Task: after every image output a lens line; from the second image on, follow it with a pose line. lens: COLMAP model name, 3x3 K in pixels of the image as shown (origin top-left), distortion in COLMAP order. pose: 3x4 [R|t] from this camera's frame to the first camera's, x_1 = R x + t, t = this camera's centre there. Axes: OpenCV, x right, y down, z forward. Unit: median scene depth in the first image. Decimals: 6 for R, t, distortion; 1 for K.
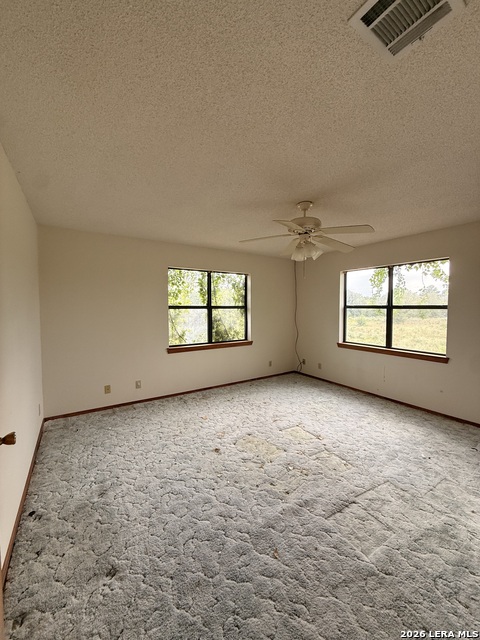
lens RADIAL K [[254.9, 0, 240.8], [0, 254.9, 318.2], [0, 0, 1]] dist [0.000221, 0.000482]
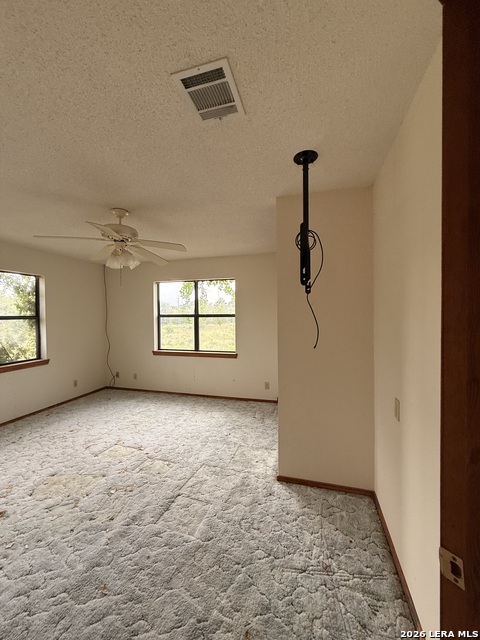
lens RADIAL K [[254.9, 0, 239.3], [0, 254.9, 318.4], [0, 0, 1]] dist [0.000221, 0.000482]
pose [[0.758105, -0.015749, 0.651942, -0.039958], [0.037648, 0.999098, -0.019642, -0.001494], [-0.651044, 0.039435, 0.758015, -0.017397]]
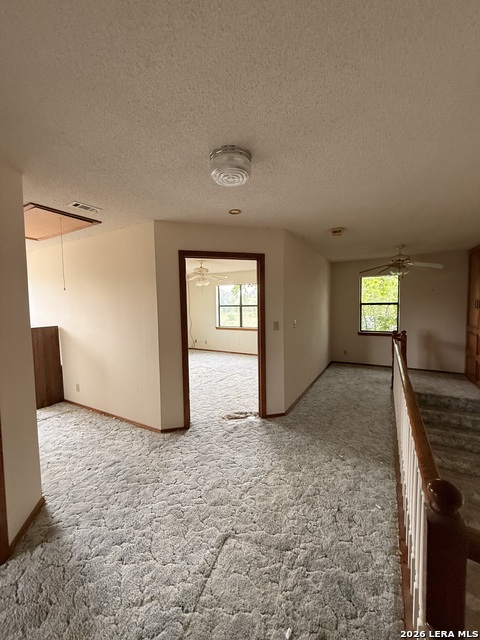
lens RADIAL K [[254.9, 0, 238.9], [0, 254.9, 320.8], [0, 0, 1]] dist [0.000221, 0.000482]
pose [[0.891748, -0.042707, 0.450513, -0.426269], [0.033879, 0.999044, 0.027646, 0.022849], [-0.451262, -0.009391, 0.892342, -1.012354]]
